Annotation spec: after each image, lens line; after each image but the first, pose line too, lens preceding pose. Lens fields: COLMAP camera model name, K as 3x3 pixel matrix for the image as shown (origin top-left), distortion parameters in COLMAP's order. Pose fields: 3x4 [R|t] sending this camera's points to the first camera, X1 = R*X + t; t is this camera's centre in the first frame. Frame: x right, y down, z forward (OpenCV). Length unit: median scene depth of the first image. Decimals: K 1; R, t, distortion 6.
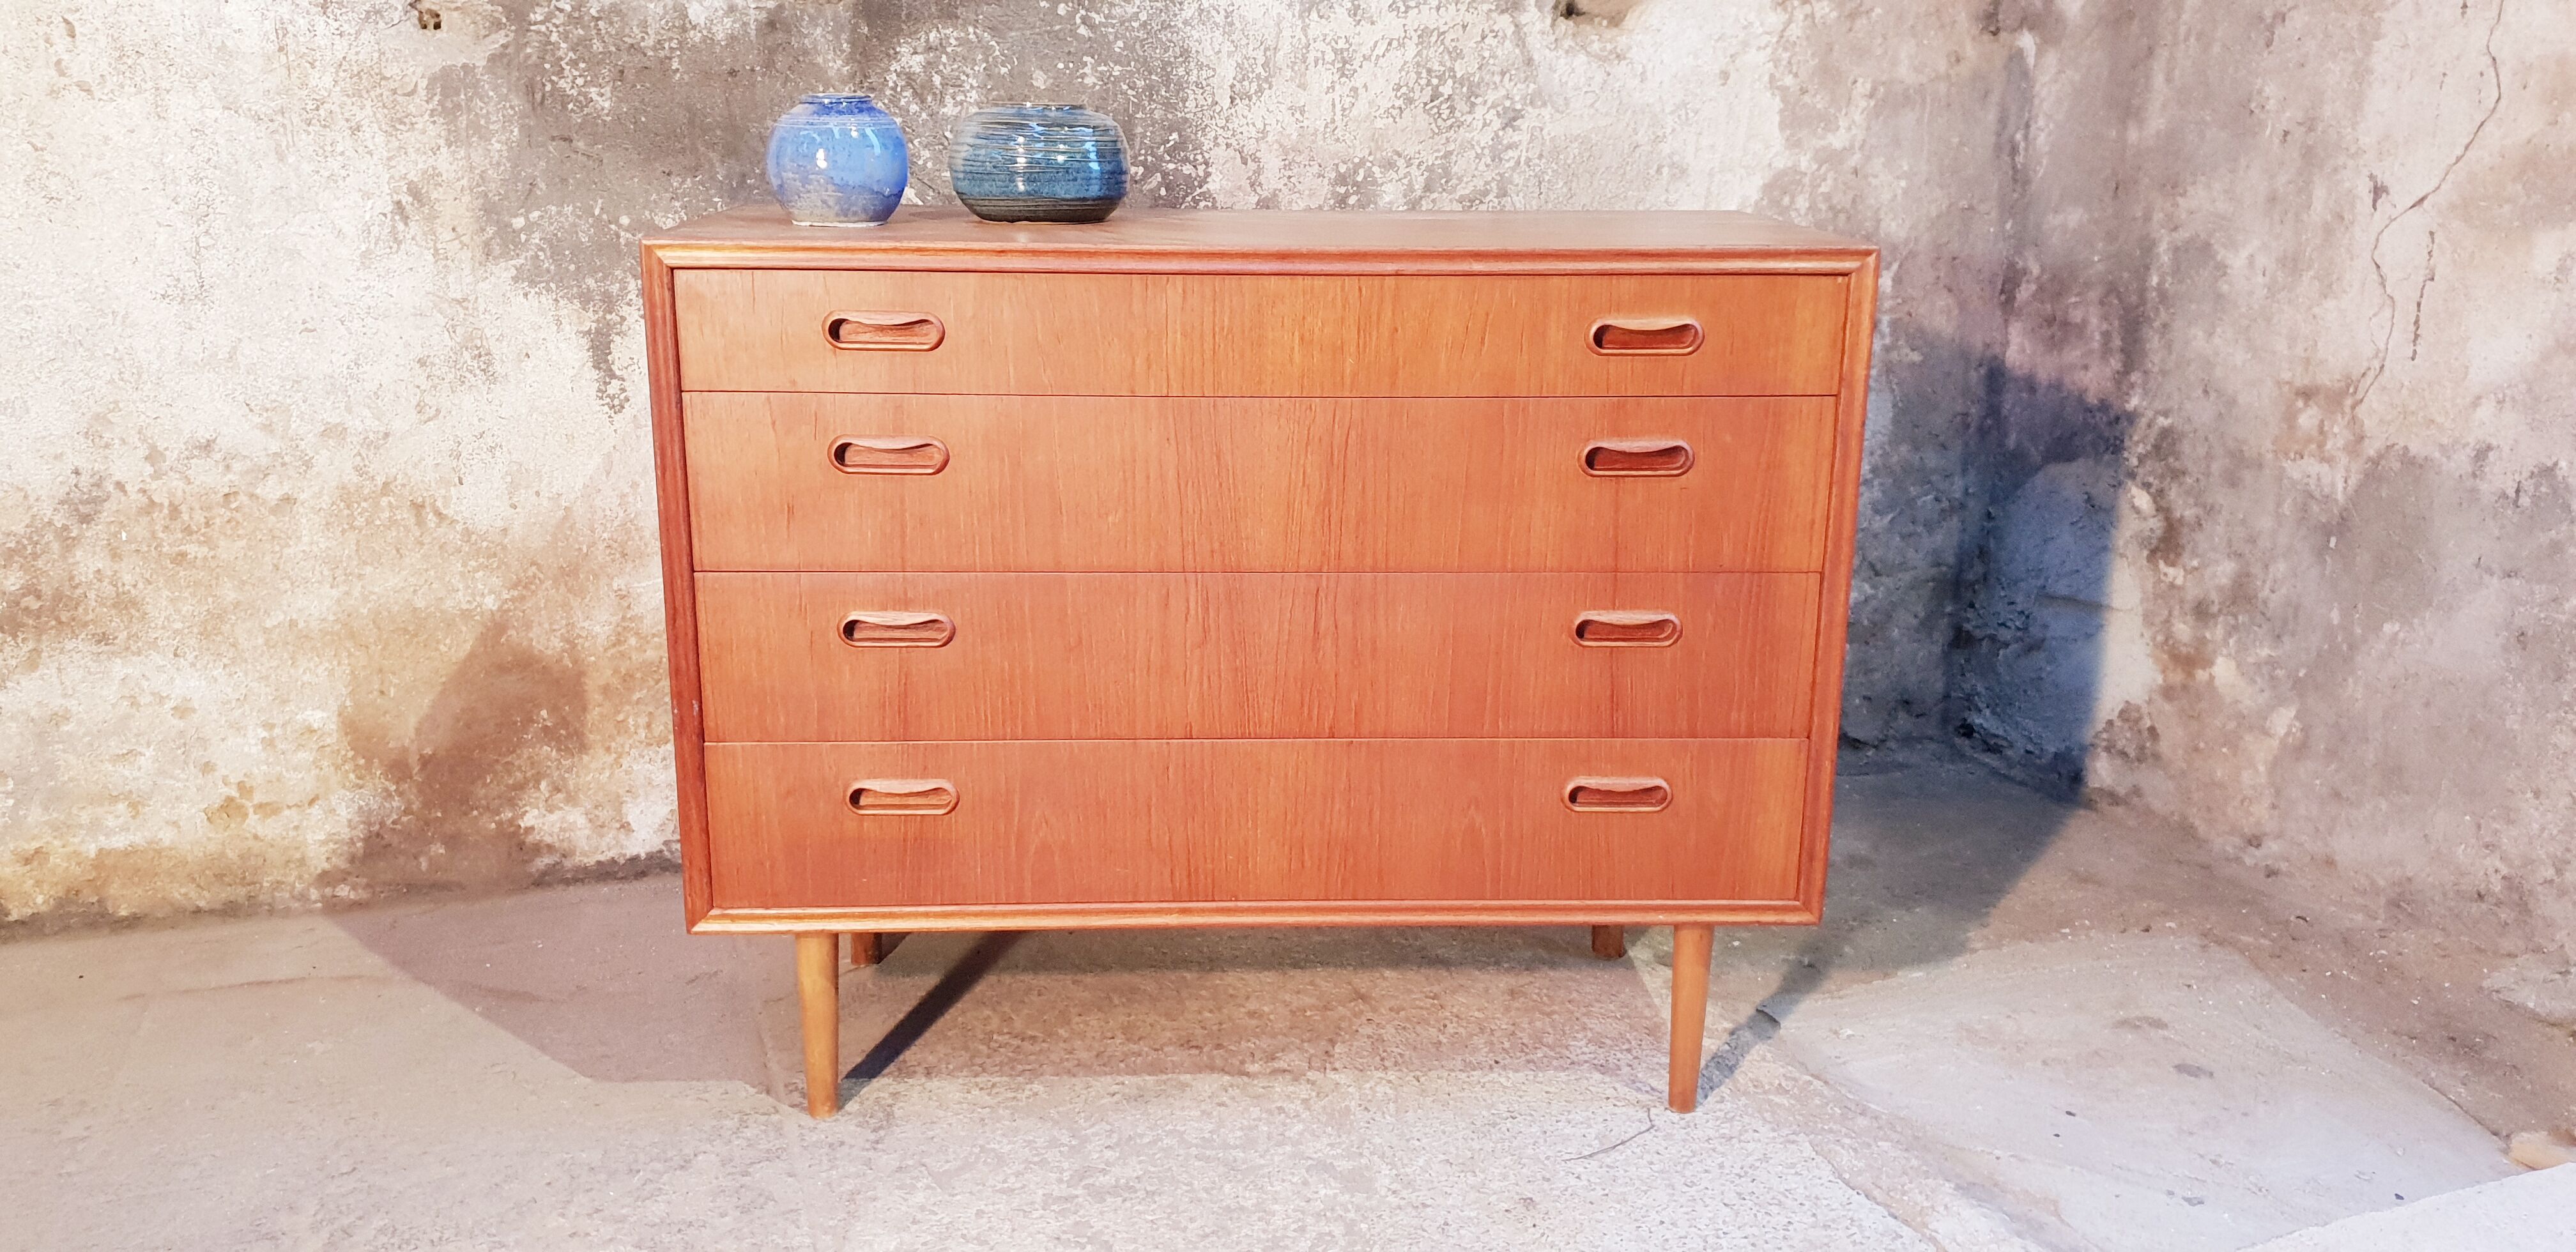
lens RADIAL K [[2028.9, 0, 1286.3], [0, 2028.9, 614.0], [0, 0, 1]] dist [-0.009089, 0.032275]
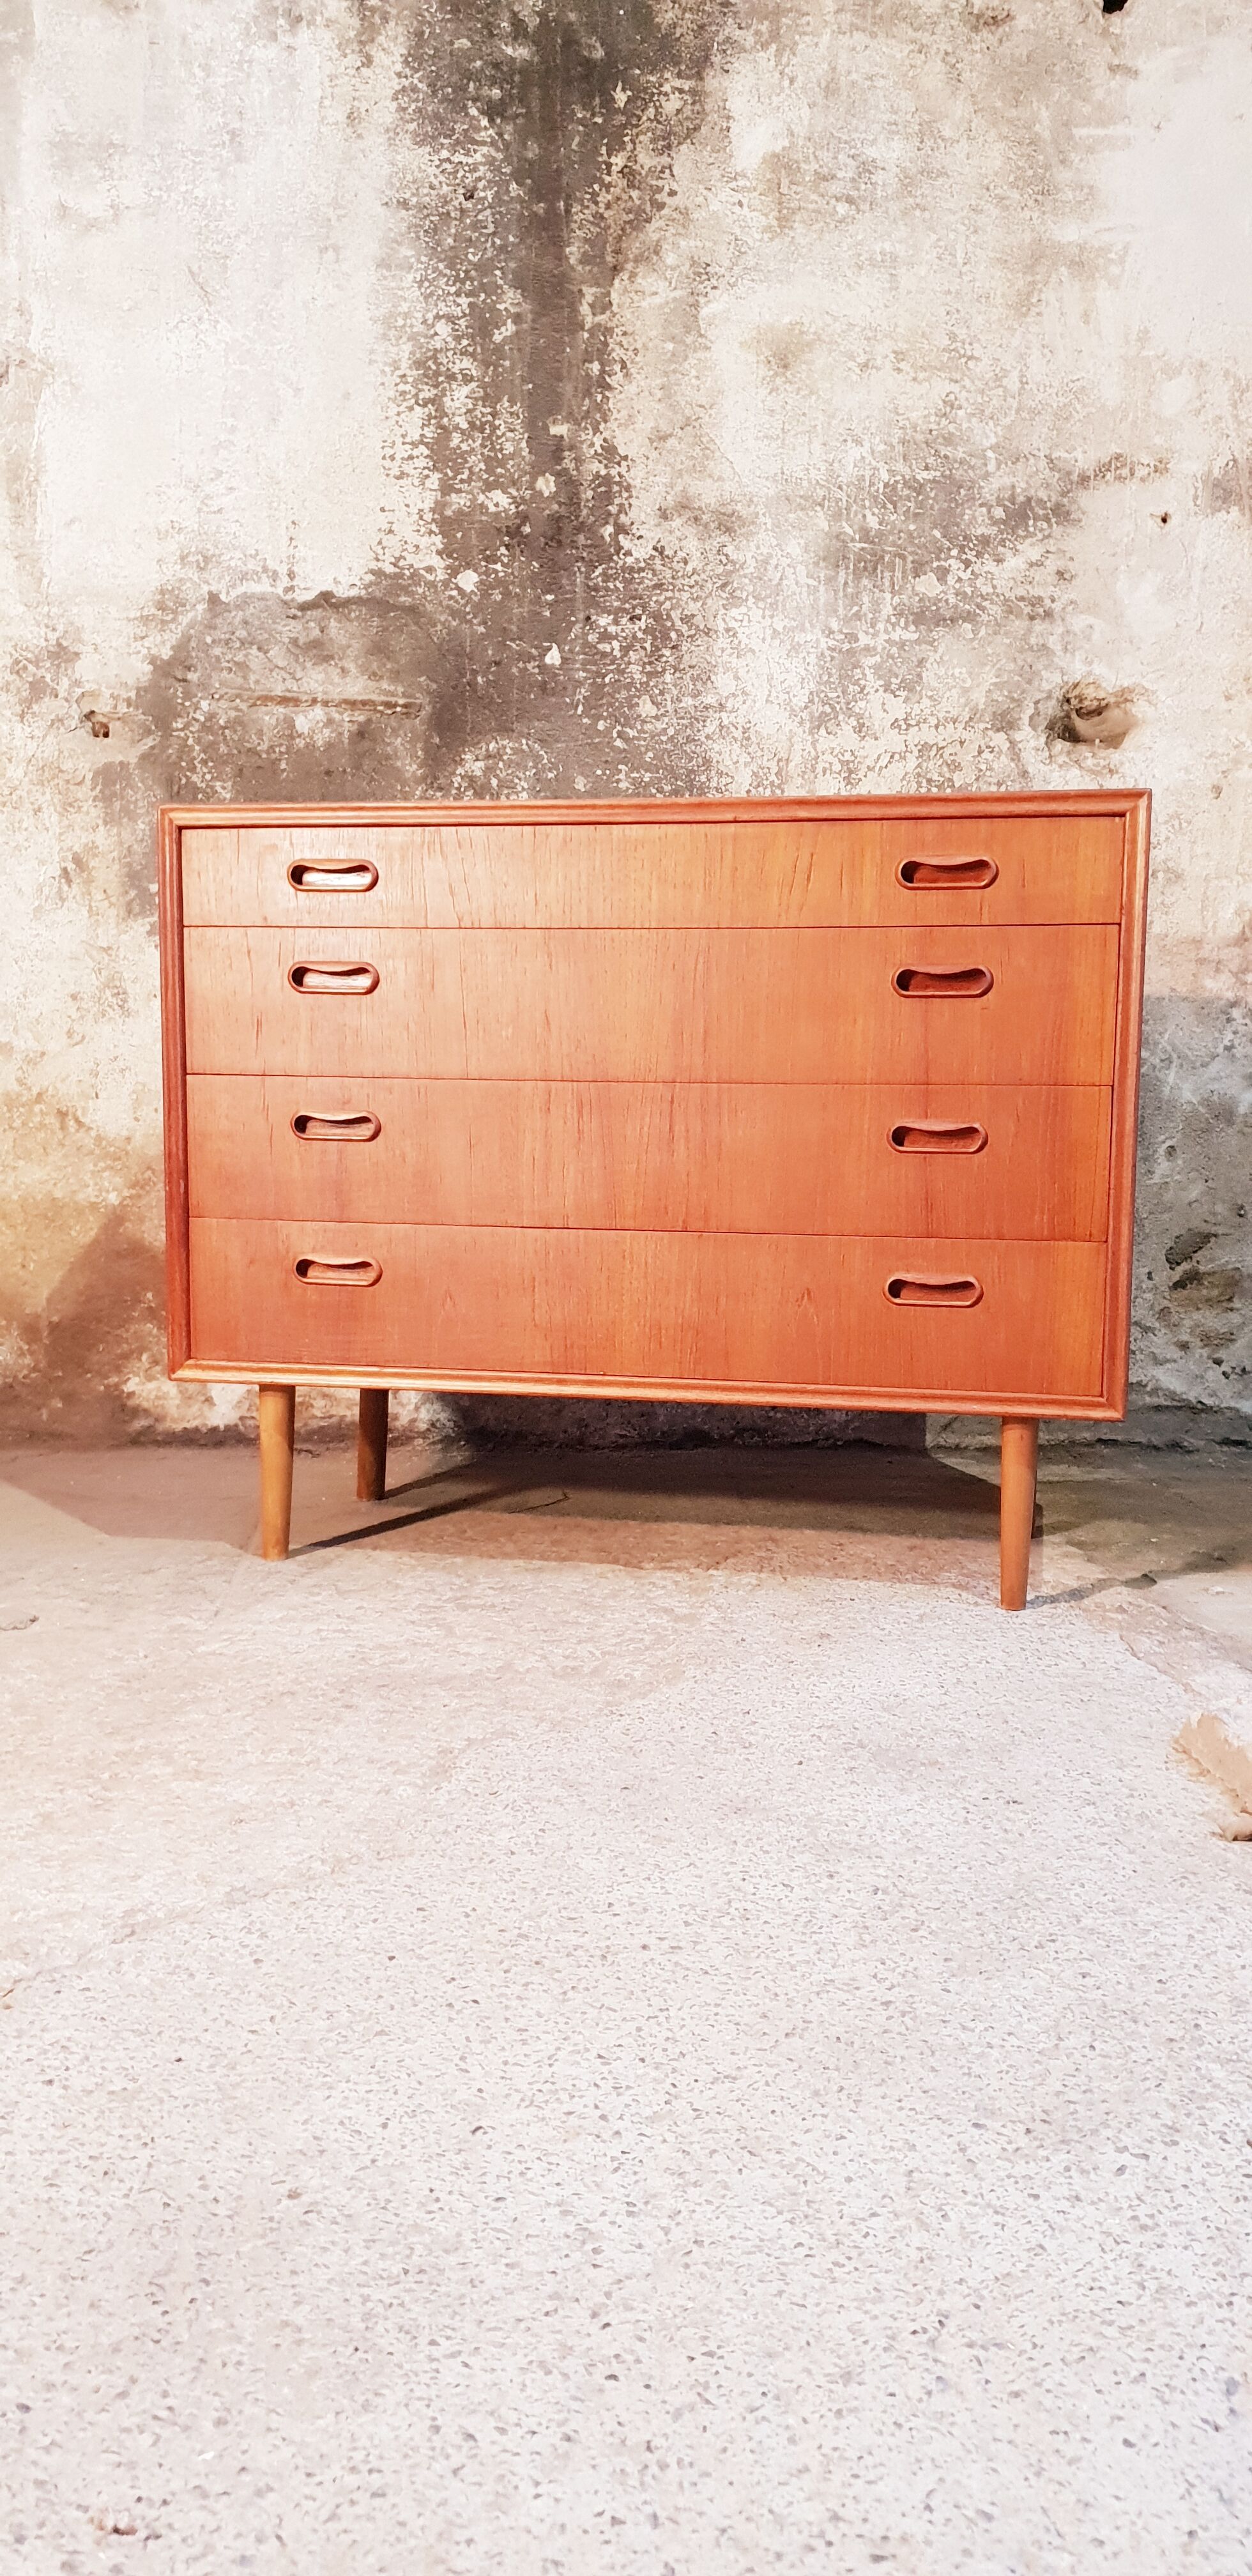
lens RADIAL K [[2028.9, 0, 669.4], [0, 2028.9, 1325.9], [0, 0, 1]] dist [-0.009089, 0.032275]
pose [[0.970786, 0.030011, -0.238061, 0.226696], [-0.062424, 0.989572, -0.129806, 0.207402], [0.231683, 0.140875, 0.962537, -0.091903]]
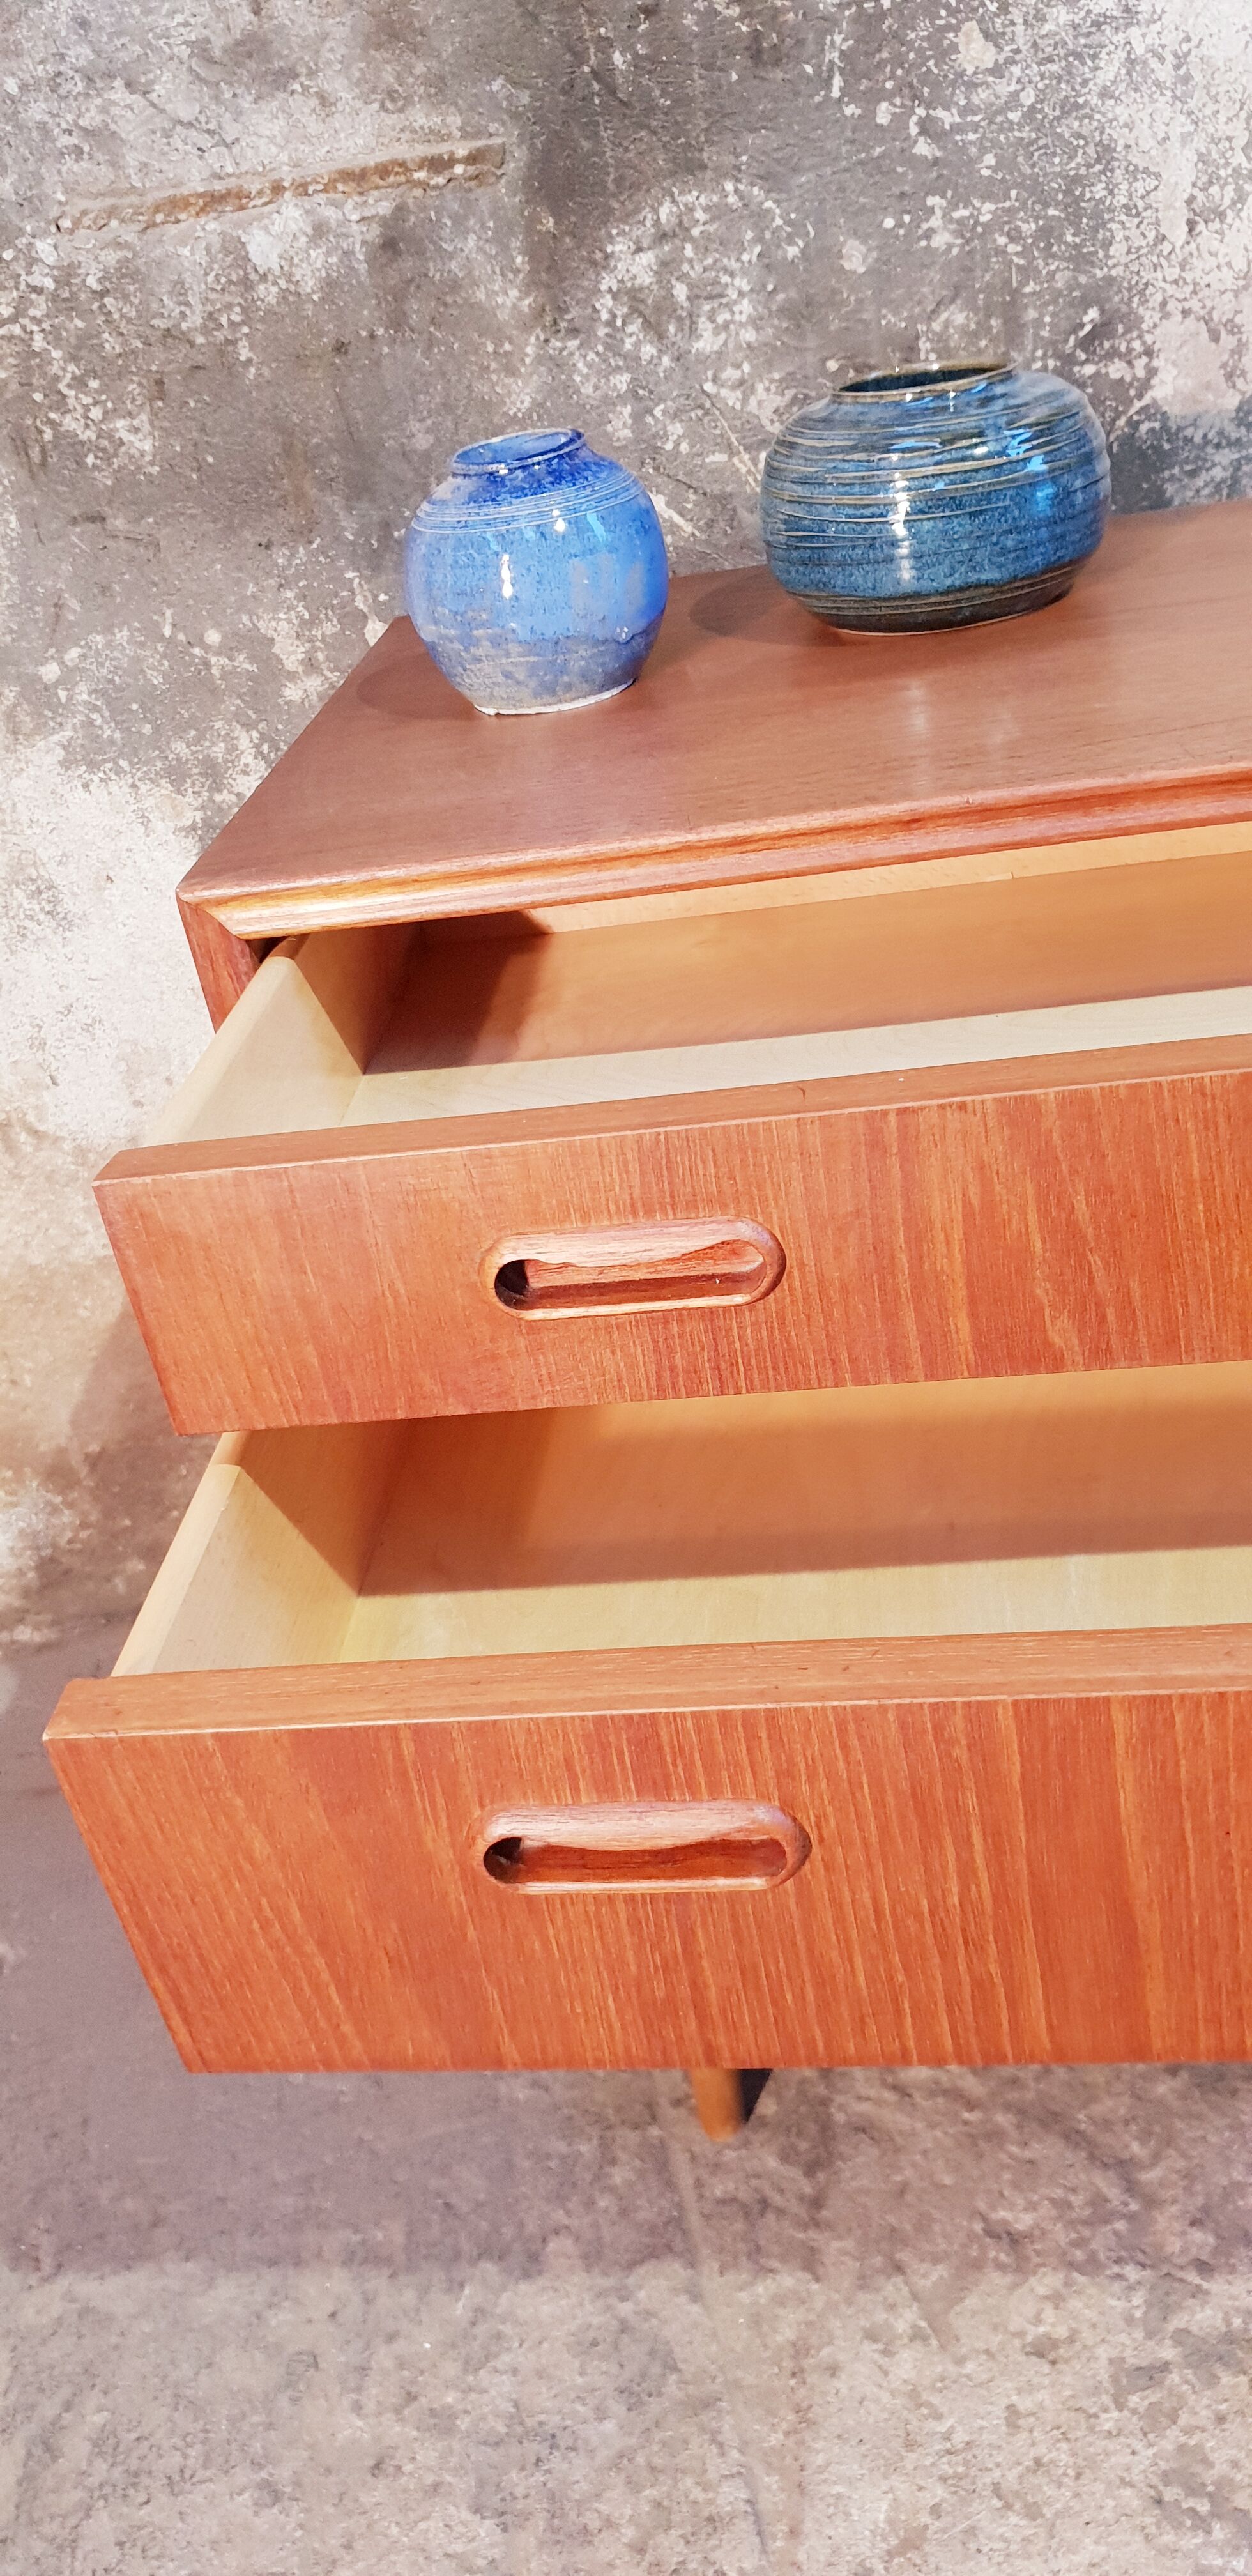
lens RADIAL K [[2028.9, 0, 668.7], [0, 2028.9, 1244.7], [0, 0, 1]] dist [-0.009089, 0.032275]
pose [[0.976658, -0.071391, -0.202590, -0.078617], [0.123024, 0.959051, 0.255119, -0.152279], [0.176081, -0.274087, 0.945448, 0.383290]]
